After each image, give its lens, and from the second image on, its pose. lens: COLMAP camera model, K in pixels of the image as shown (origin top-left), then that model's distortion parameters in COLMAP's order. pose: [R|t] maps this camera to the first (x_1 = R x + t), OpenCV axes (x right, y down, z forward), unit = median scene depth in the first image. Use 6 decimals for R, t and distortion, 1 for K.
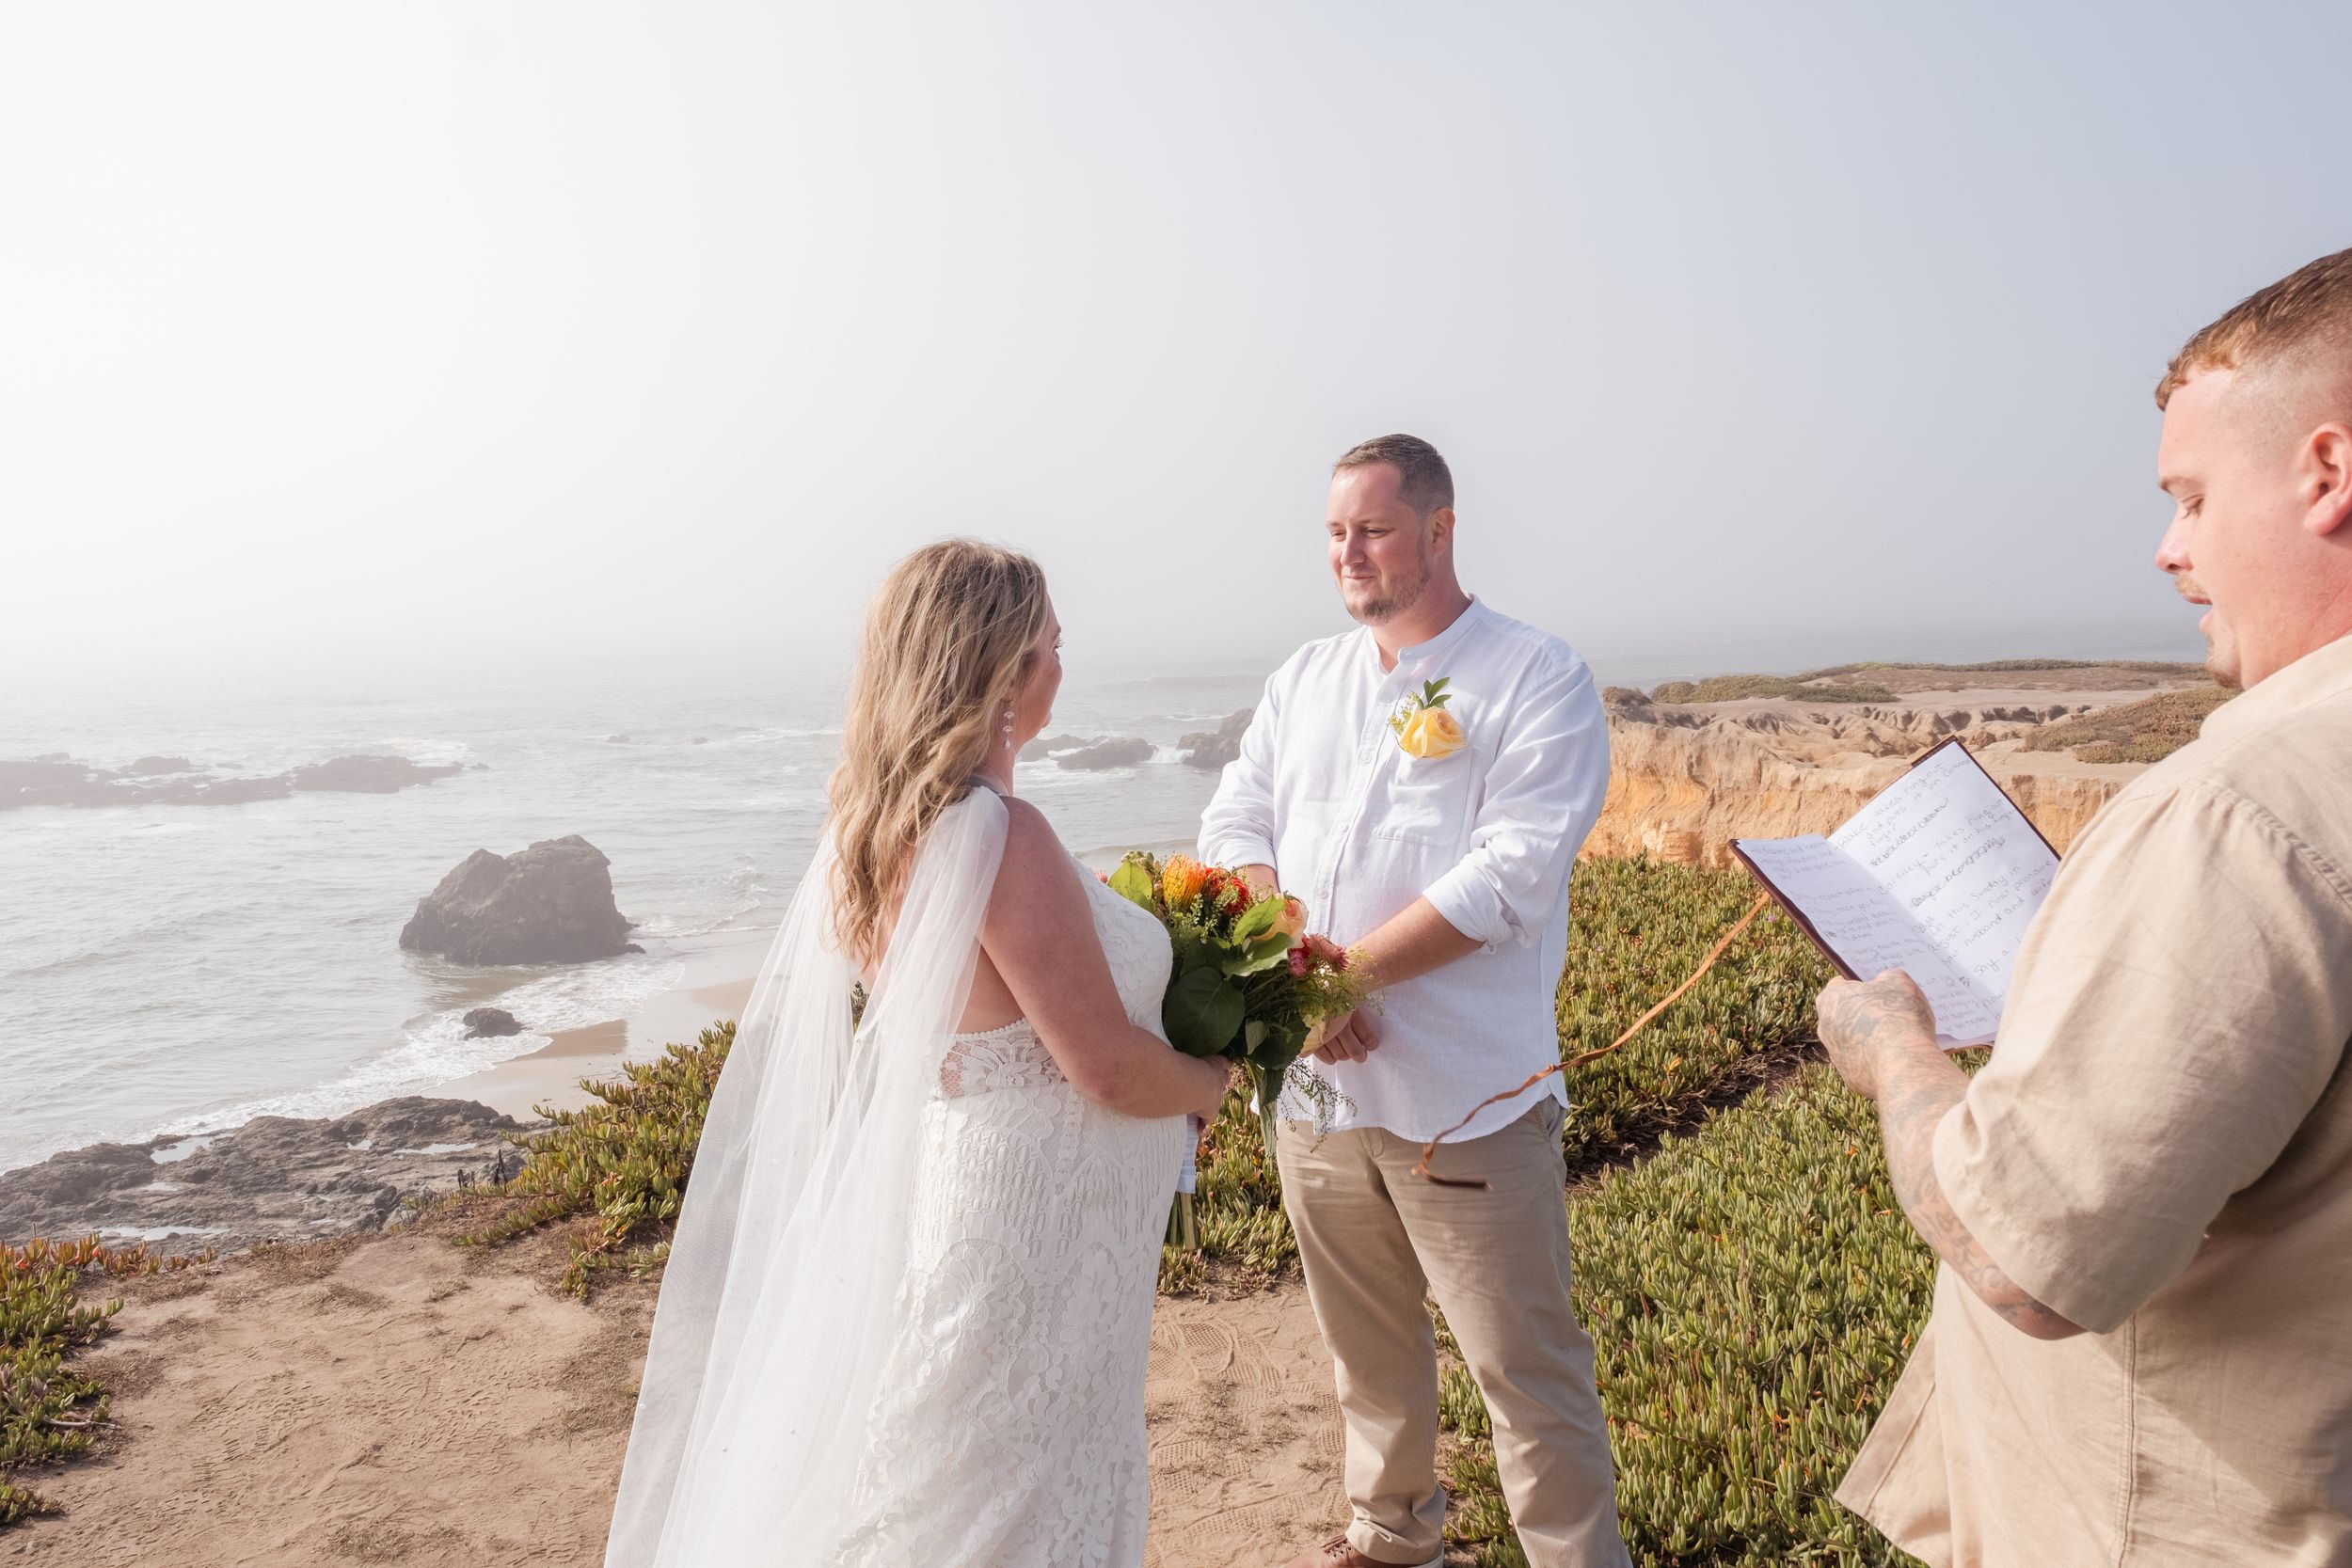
lens RADIAL K [[1703.3, 0, 1189.1], [0, 1703.3, 759.4], [0, 0, 1]] dist [0.005143, -0.000057]
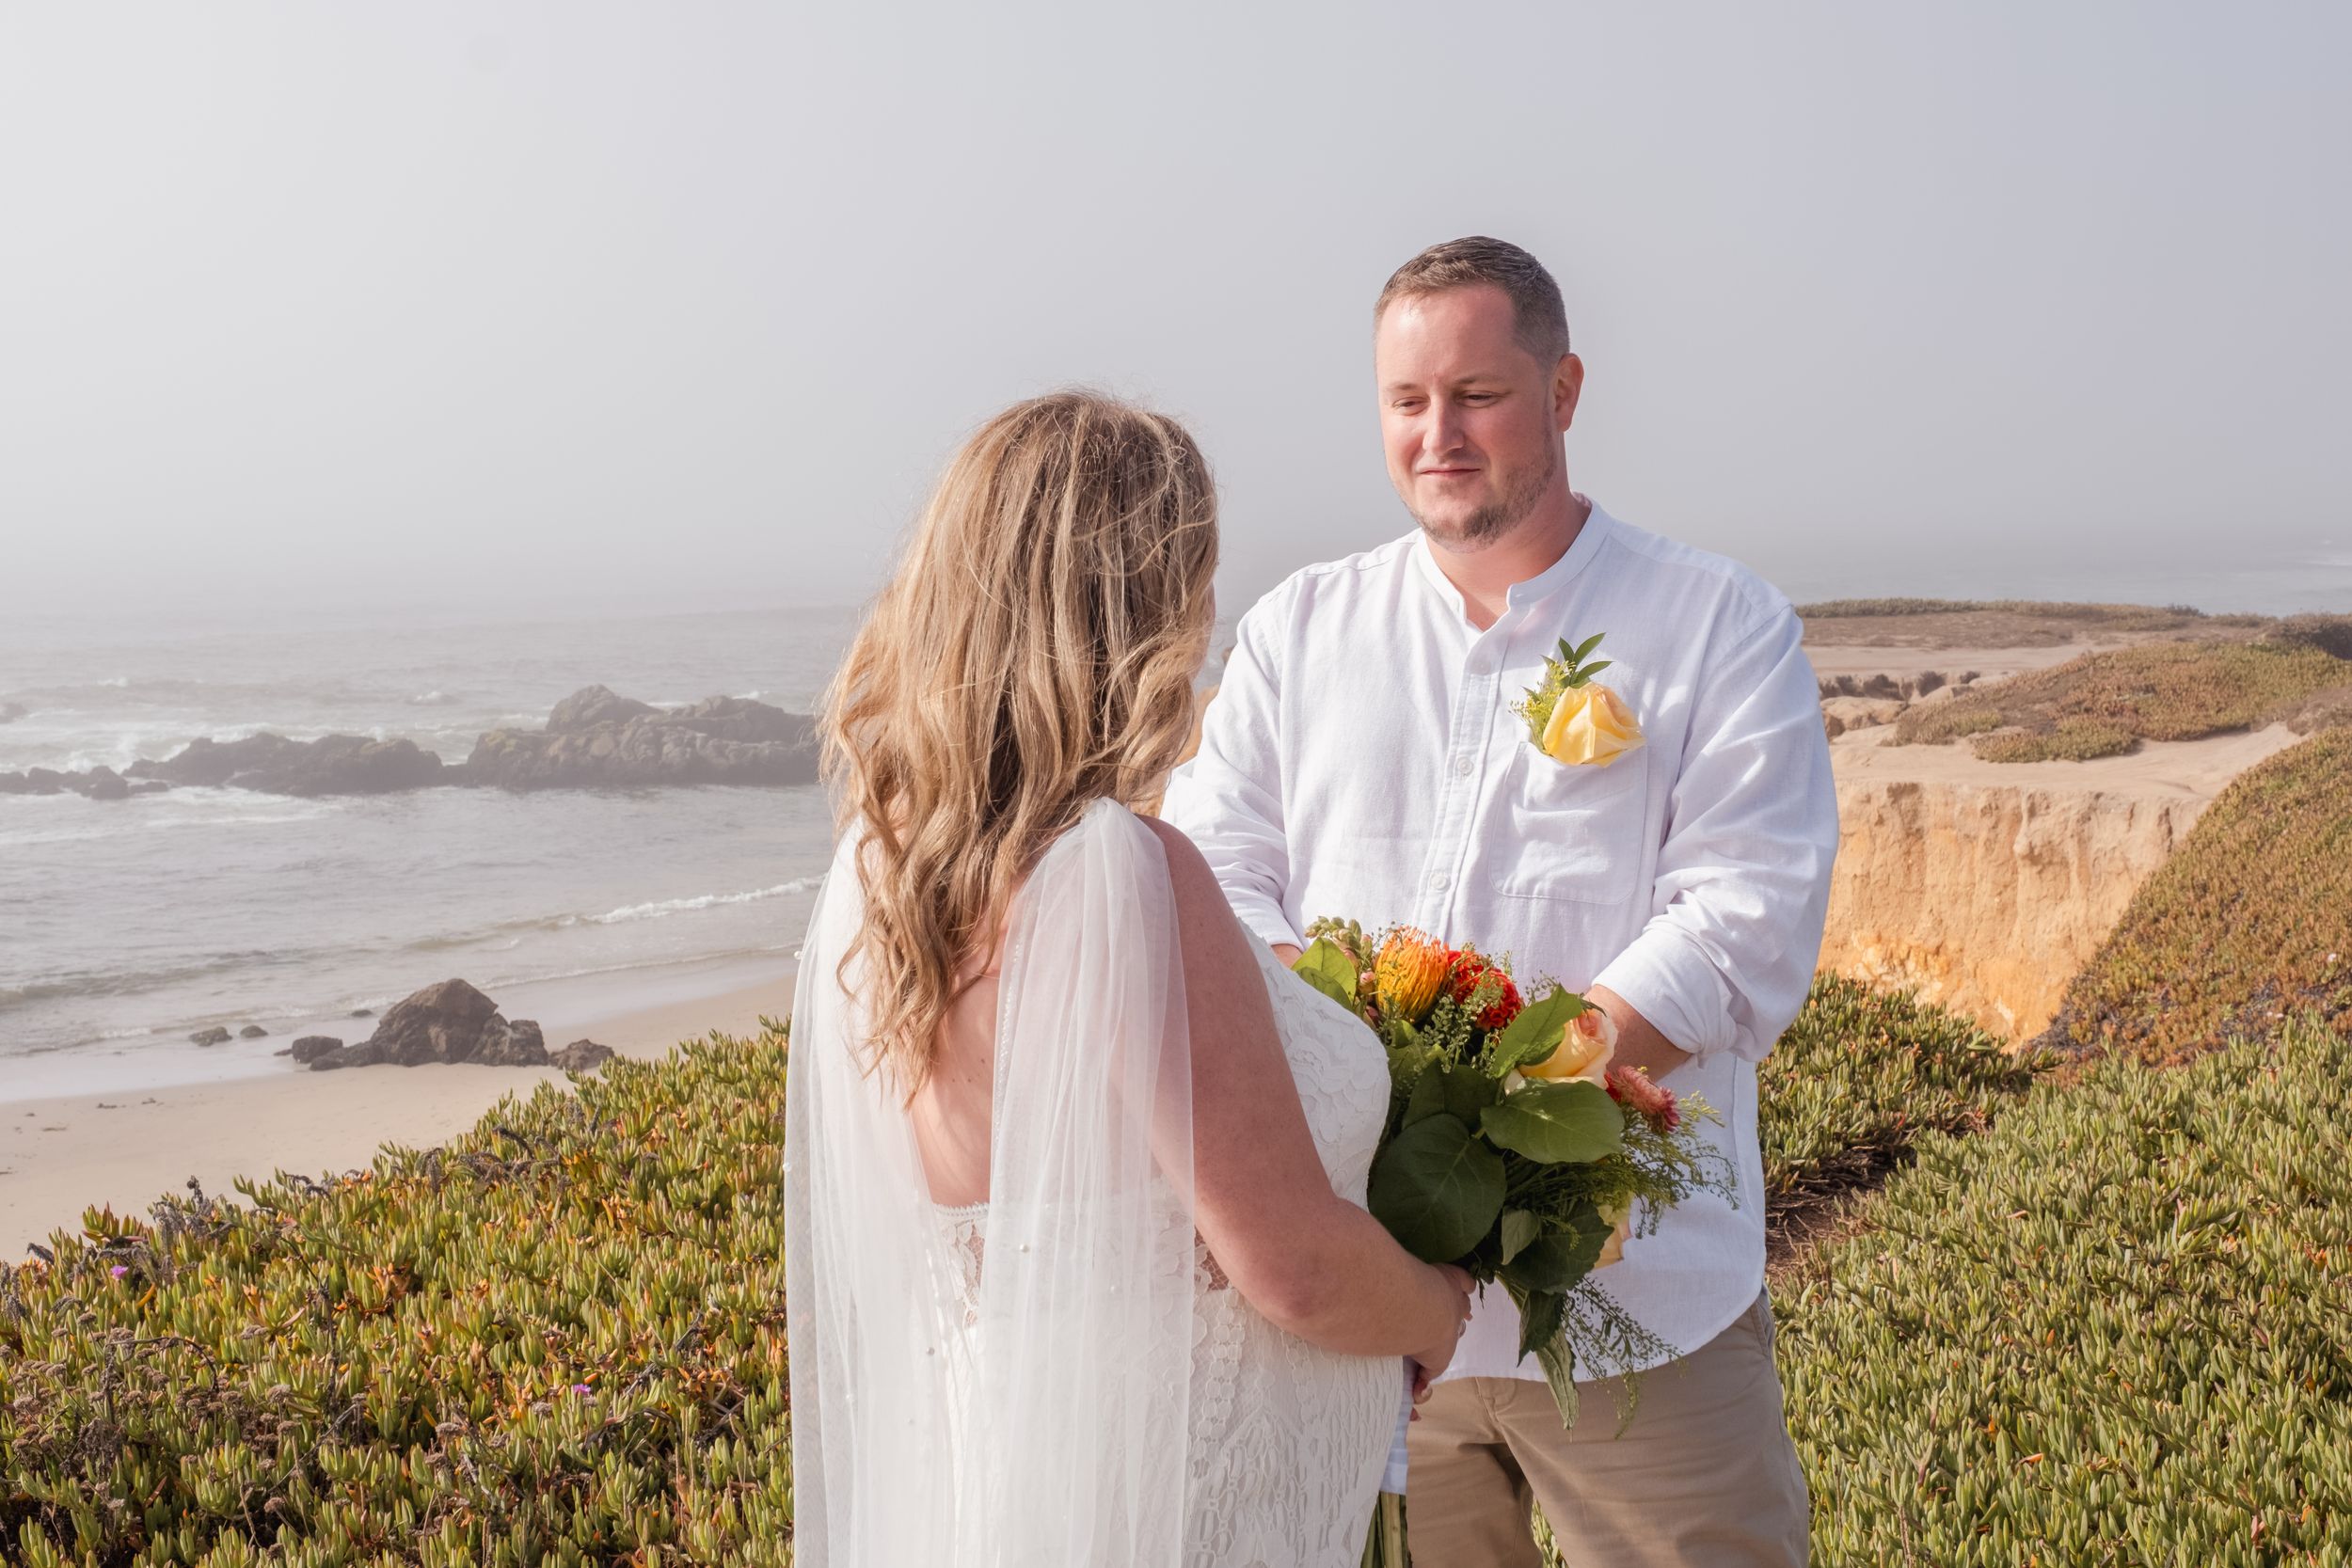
lens RADIAL K [[2960.0, 0, 1169.8], [0, 2960.0, 797.5], [0, 0, 1]] dist [0.019644, 0.000000]
pose [[0.972475, -0.015754, 0.232473, -0.247784], [0.013793, 0.999854, 0.010058, -0.001631], [-0.232598, -0.006575, 0.972551, -0.013573]]
